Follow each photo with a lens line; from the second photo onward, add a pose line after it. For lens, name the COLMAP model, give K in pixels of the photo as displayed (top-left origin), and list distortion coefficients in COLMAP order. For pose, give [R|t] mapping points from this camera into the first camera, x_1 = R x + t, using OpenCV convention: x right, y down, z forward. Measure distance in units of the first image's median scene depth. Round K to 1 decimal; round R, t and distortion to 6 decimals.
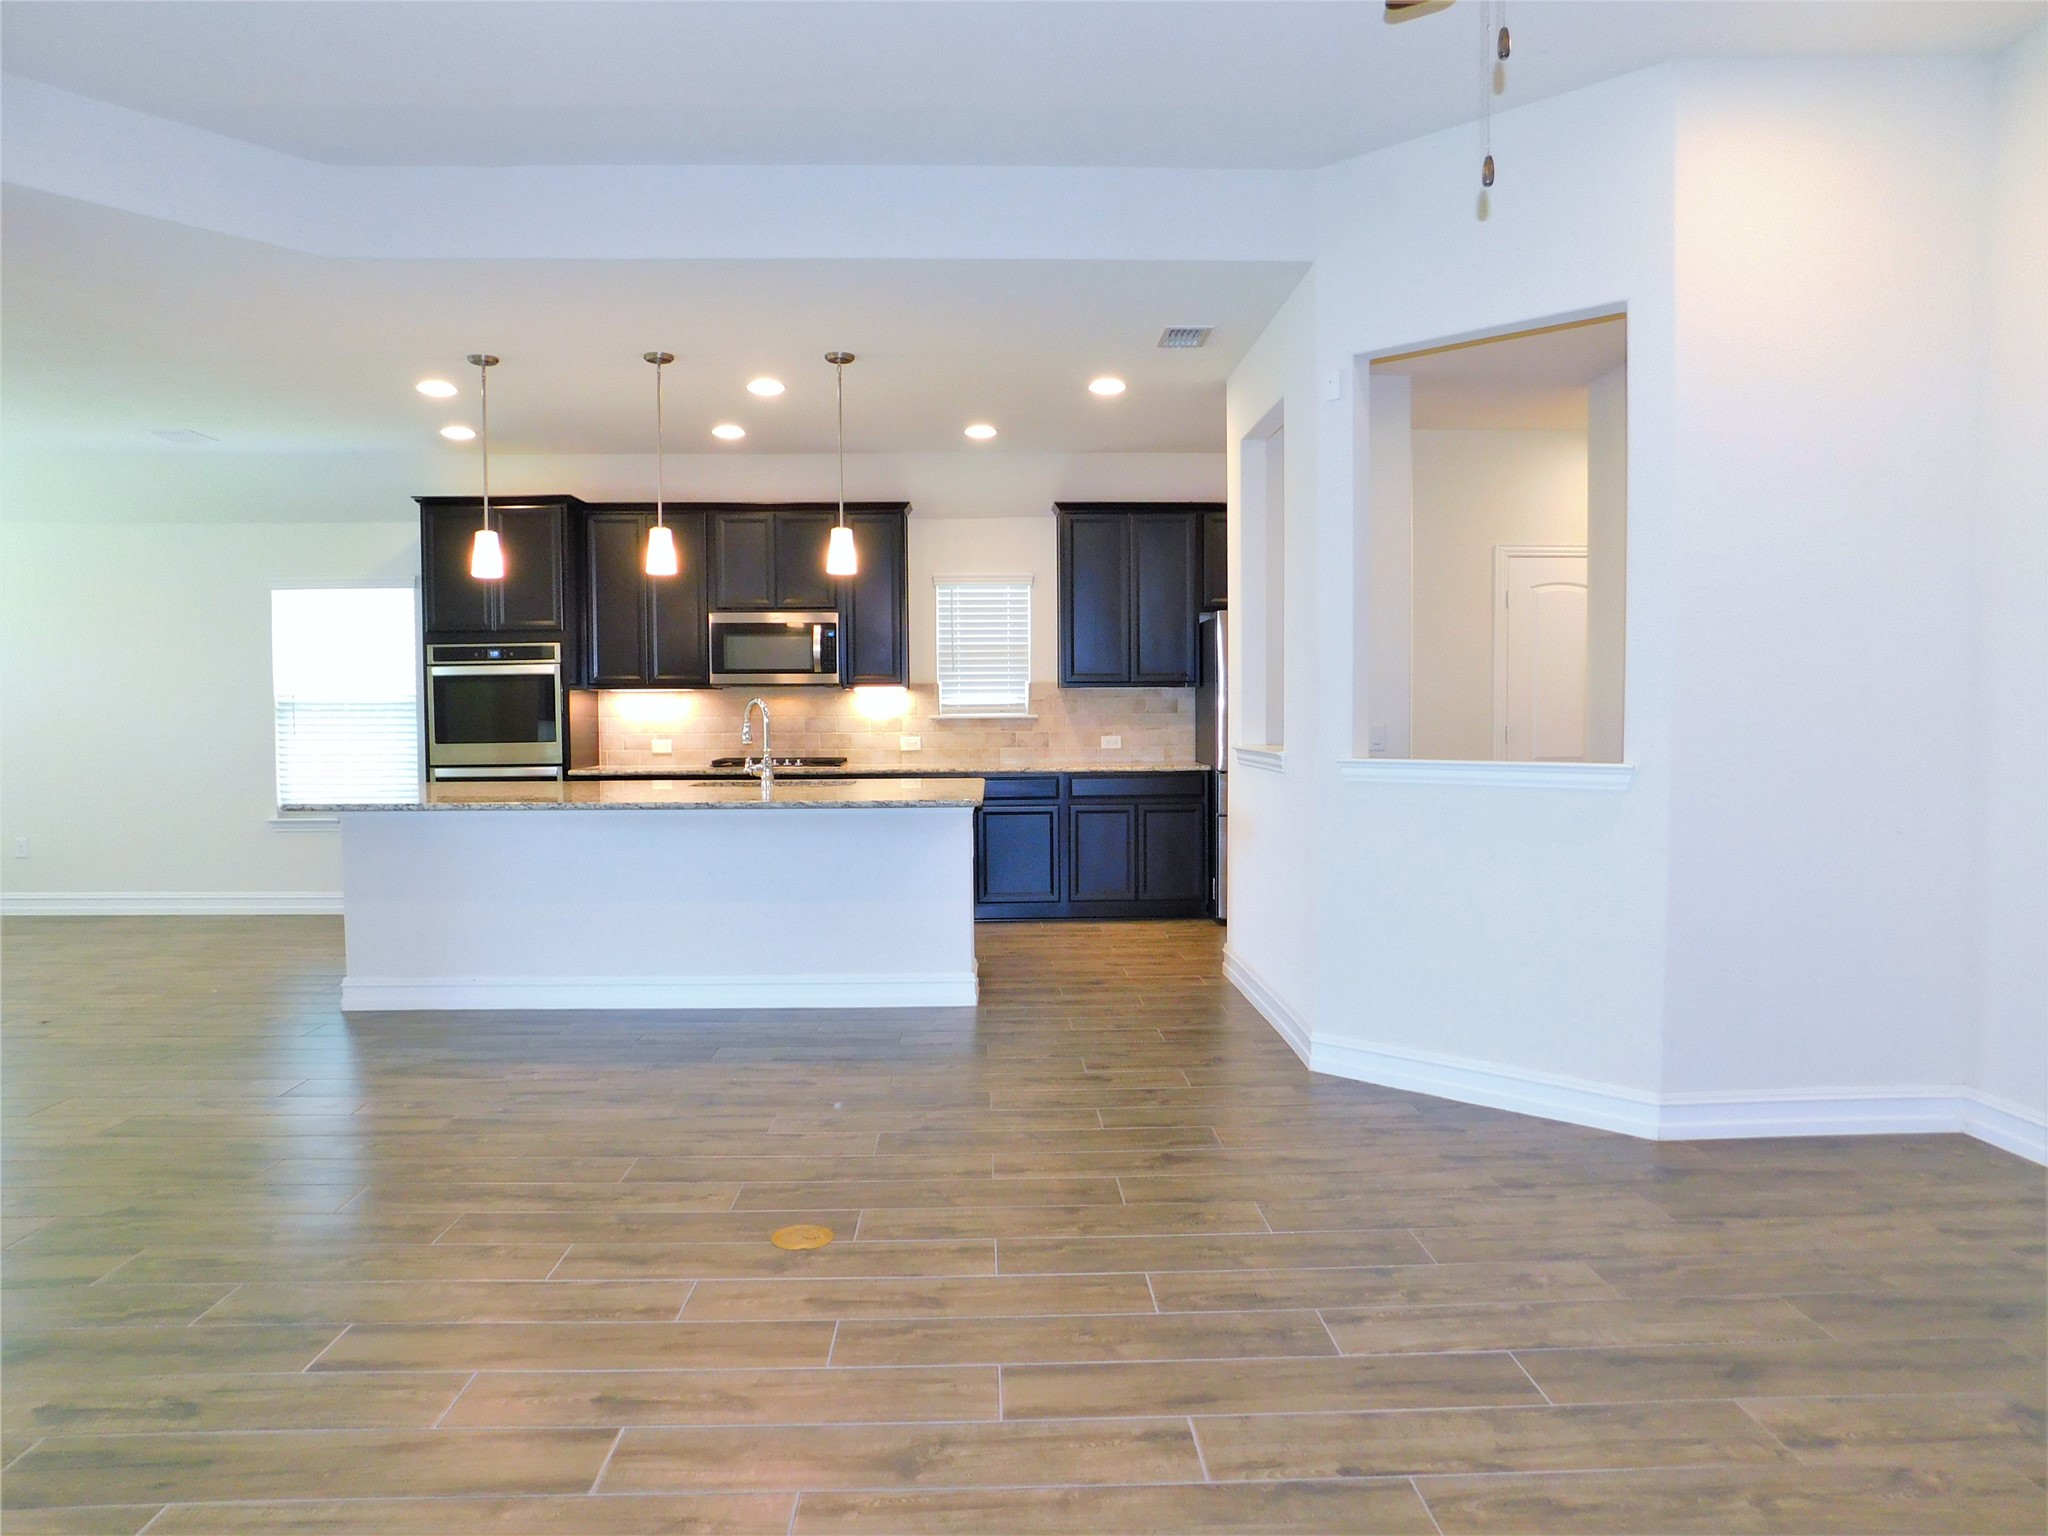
lens RADIAL K [[1362.4, 0, 1019.9], [0, 1362.4, 765.2], [0, 0, 1]] dist [-0.062150, 0.048162]
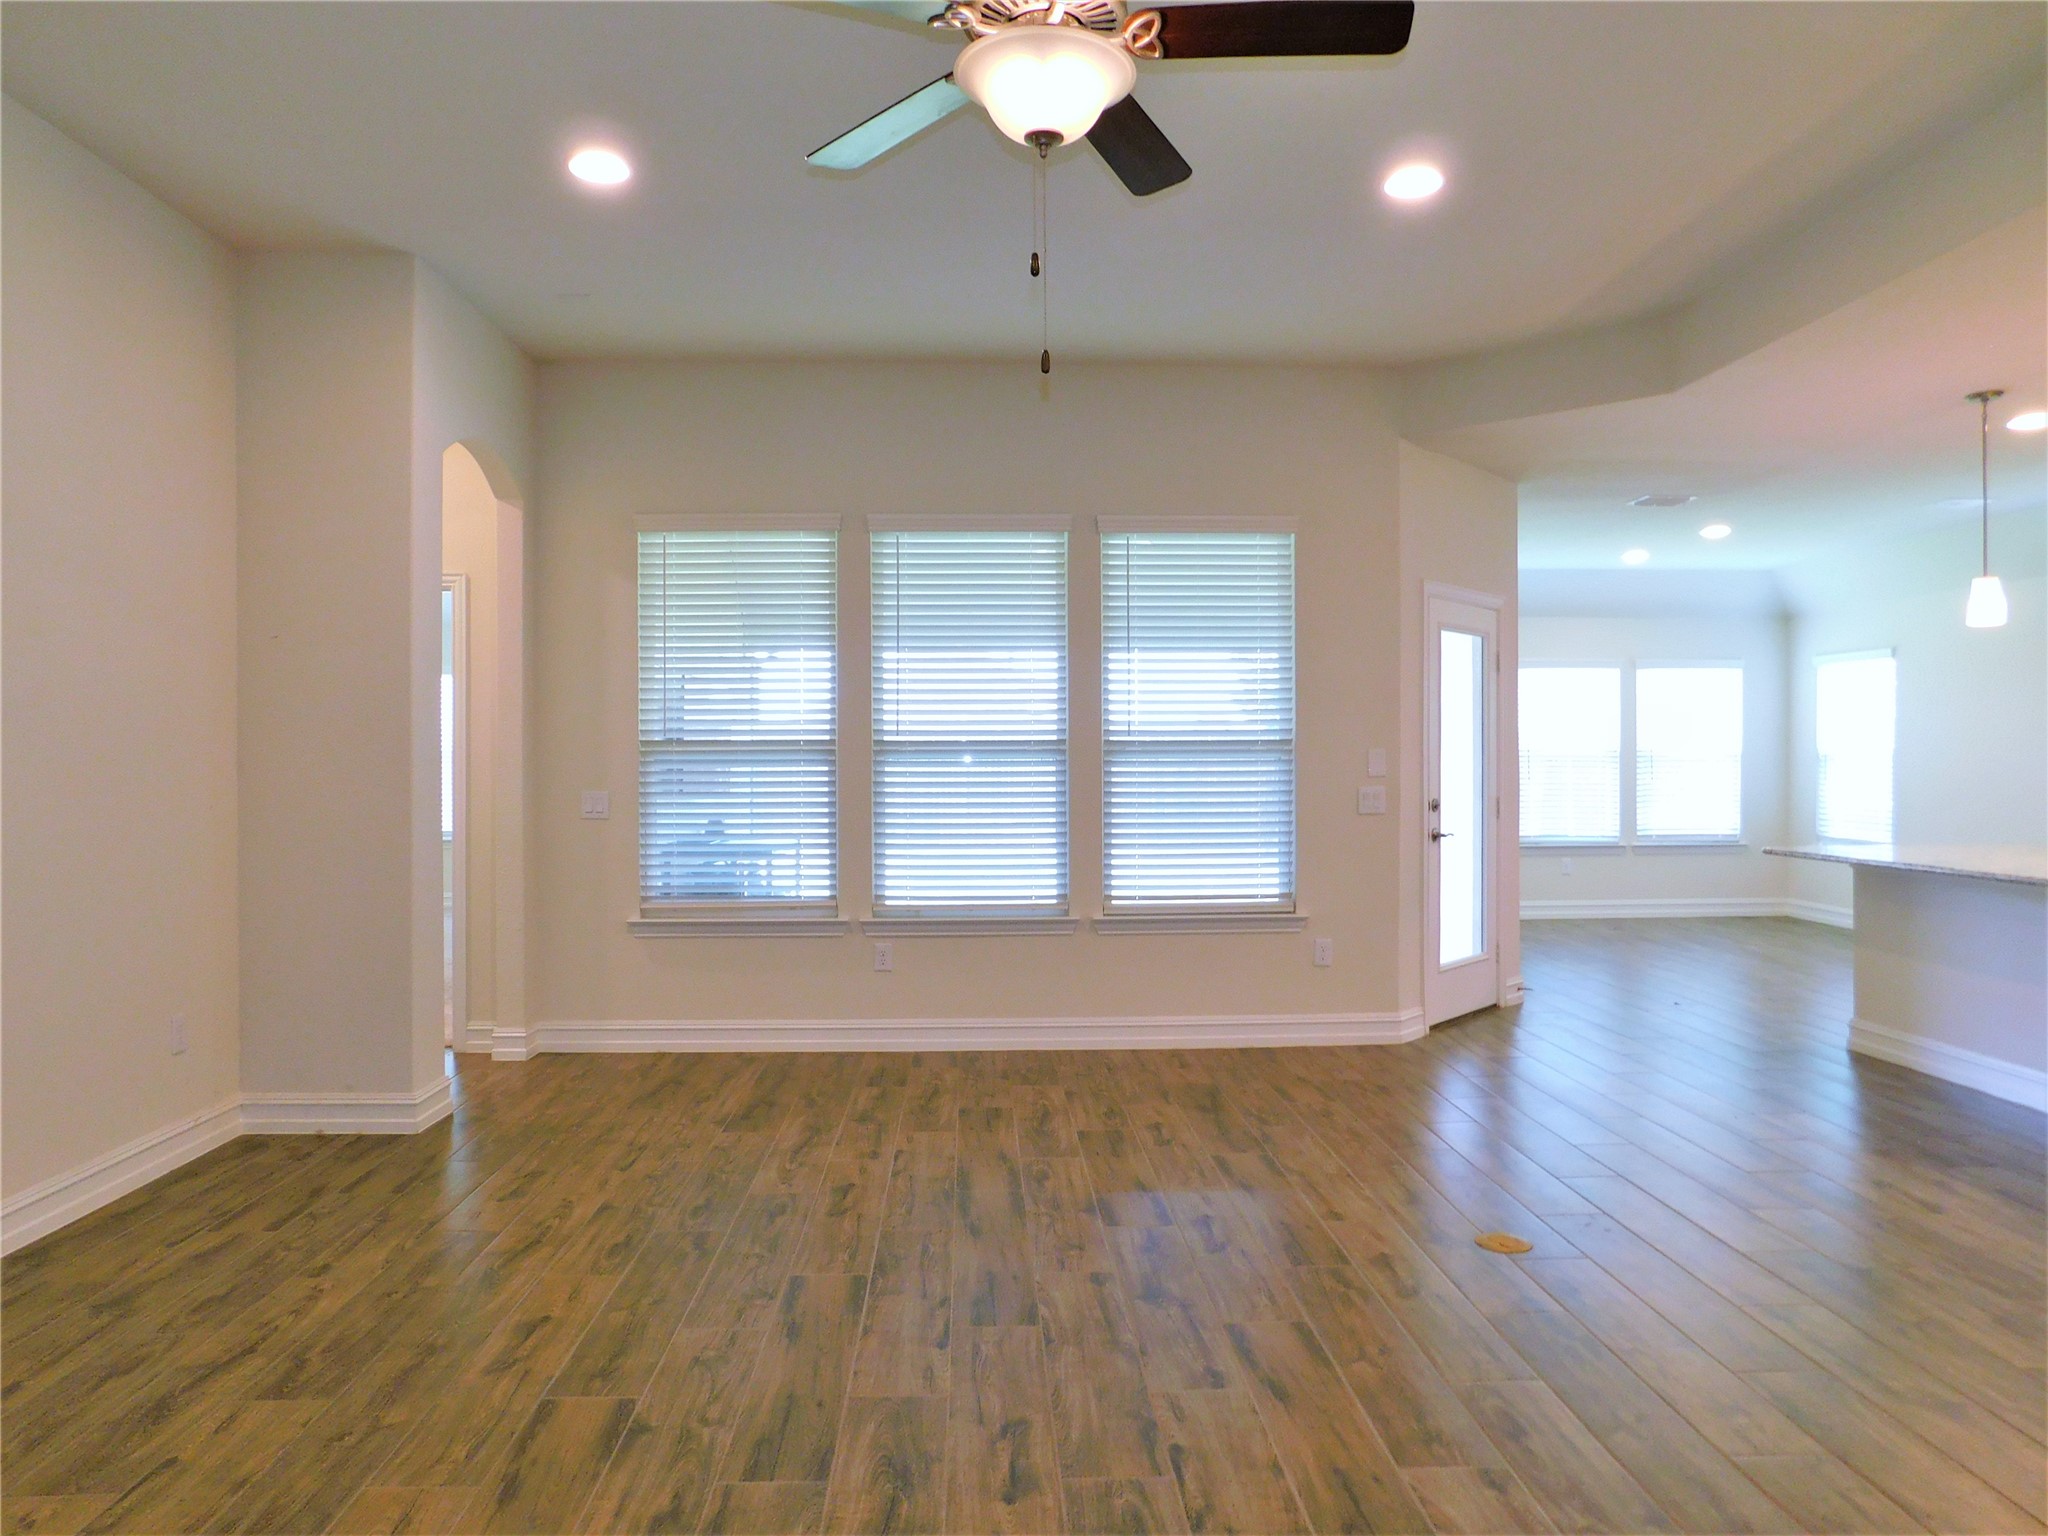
lens RADIAL K [[1362.4, 0, 1017.3], [0, 1362.4, 767.1], [0, 0, 1]] dist [-0.062150, 0.048162]
pose [[0.010989, 0.014031, -0.999841, 1.066034], [-0.040473, 0.999088, 0.013575, -0.051469], [0.999120, 0.040317, 0.011547, 0.635383]]
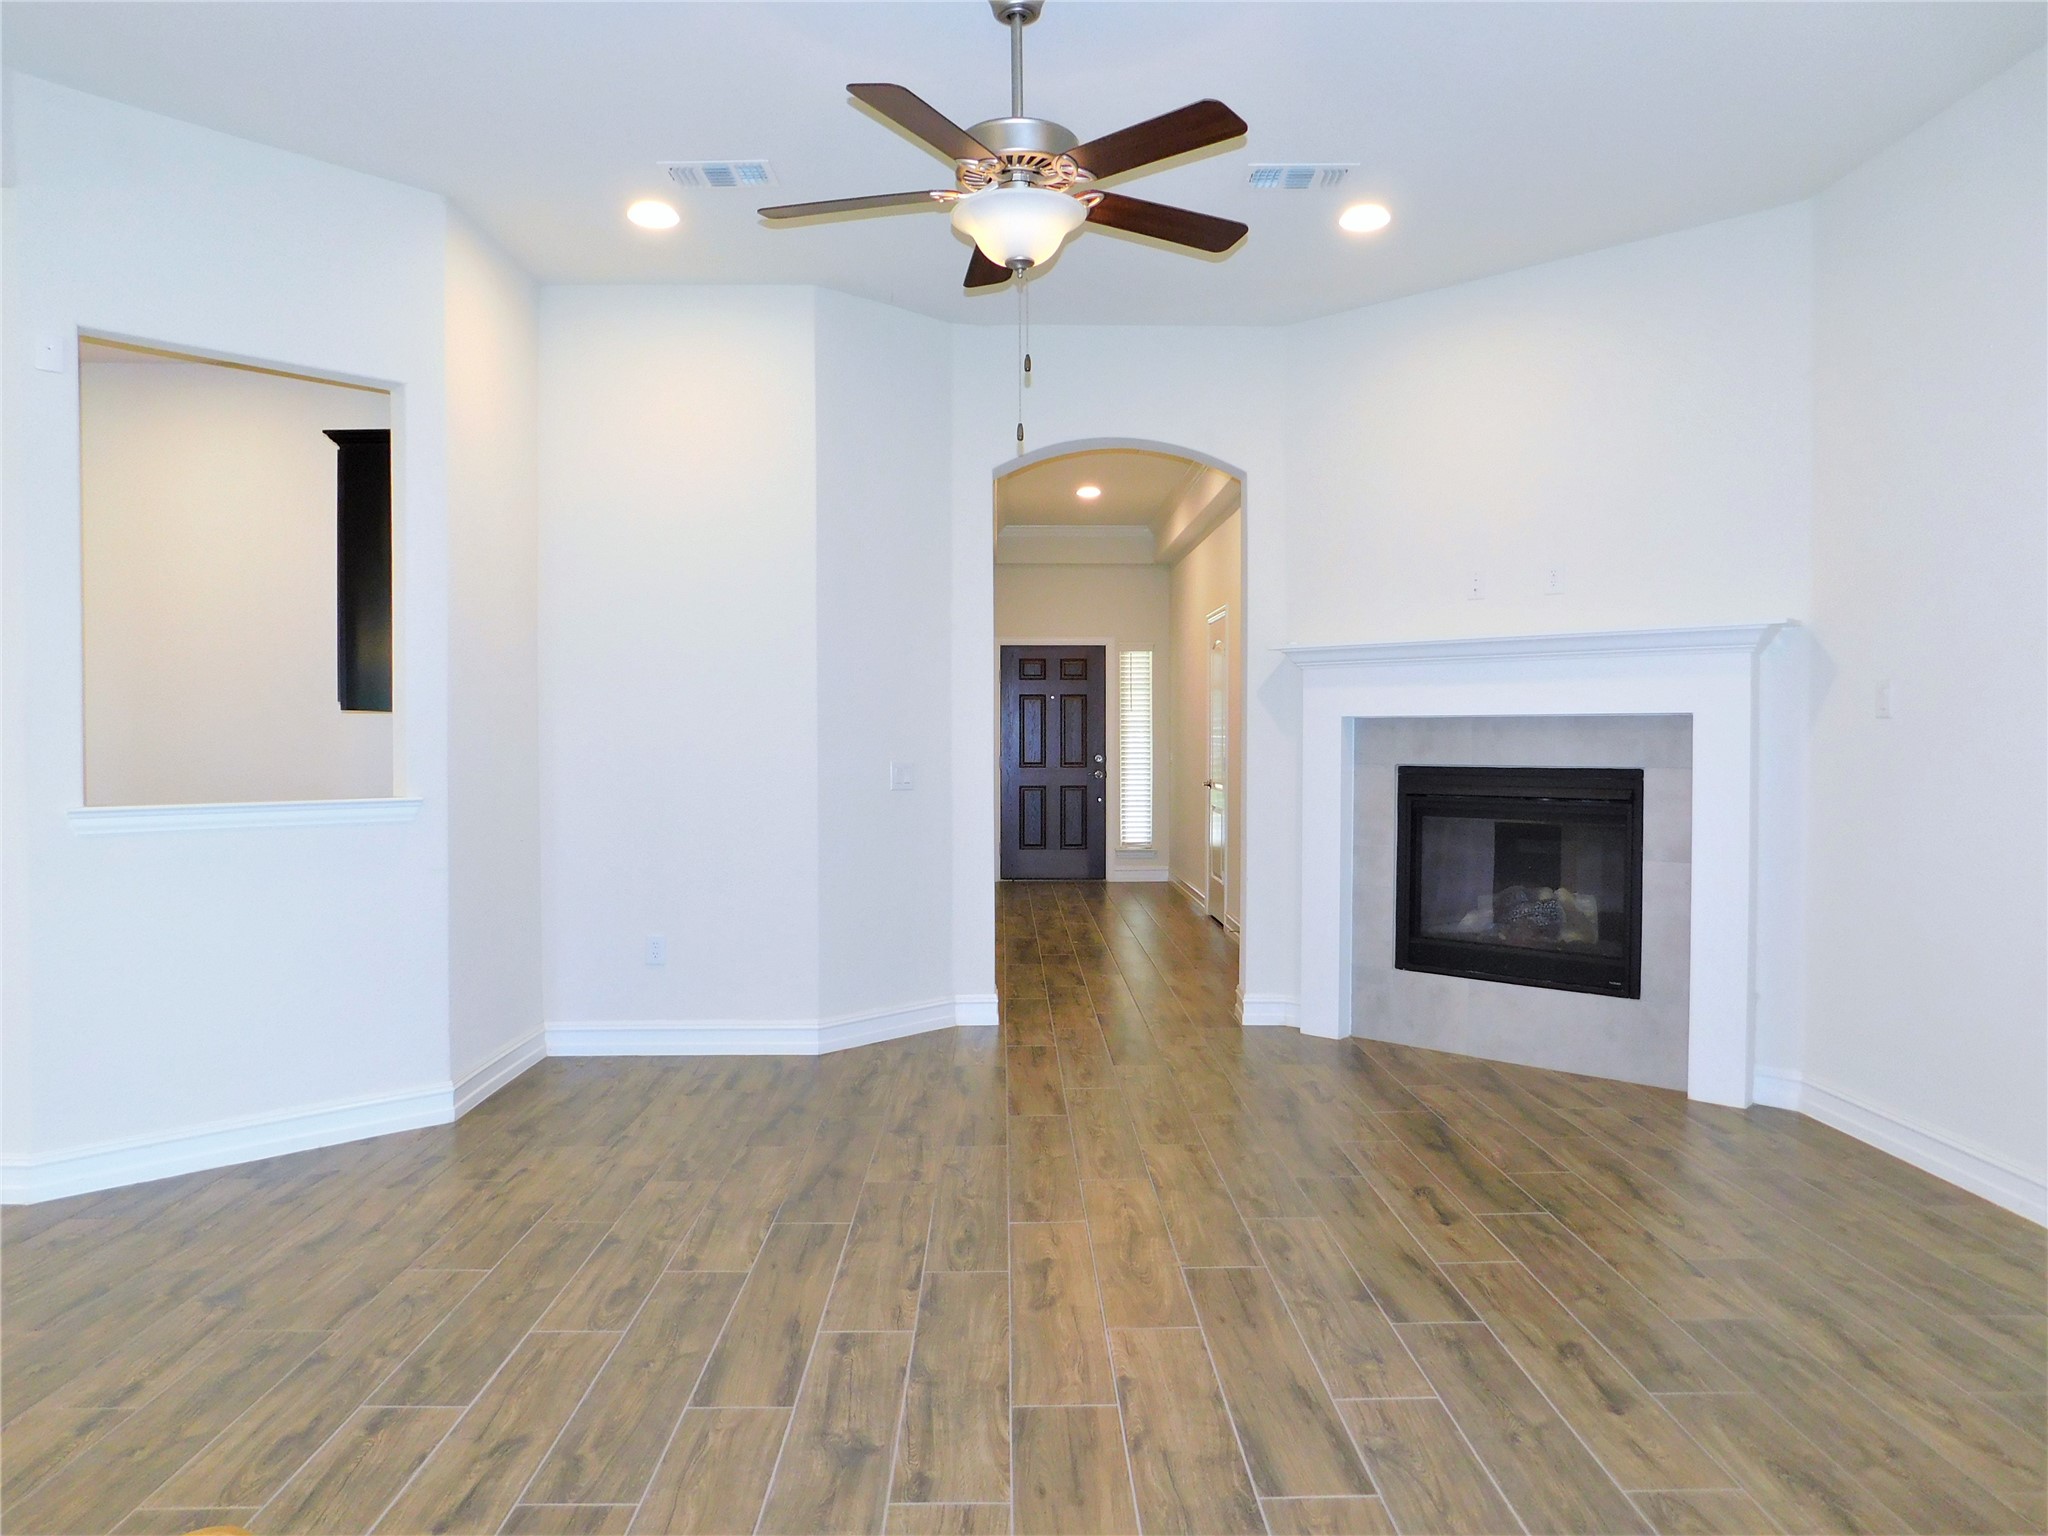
lens RADIAL K [[1362.4, 0, 1020.9], [0, 1362.4, 764.5], [0, 0, 1]] dist [-0.062150, 0.048162]
pose [[0.009806, -0.011487, 0.999886, -0.899756], [0.039848, 0.999144, 0.011087, -0.027581], [-0.999158, 0.039735, 0.010255, 0.652090]]
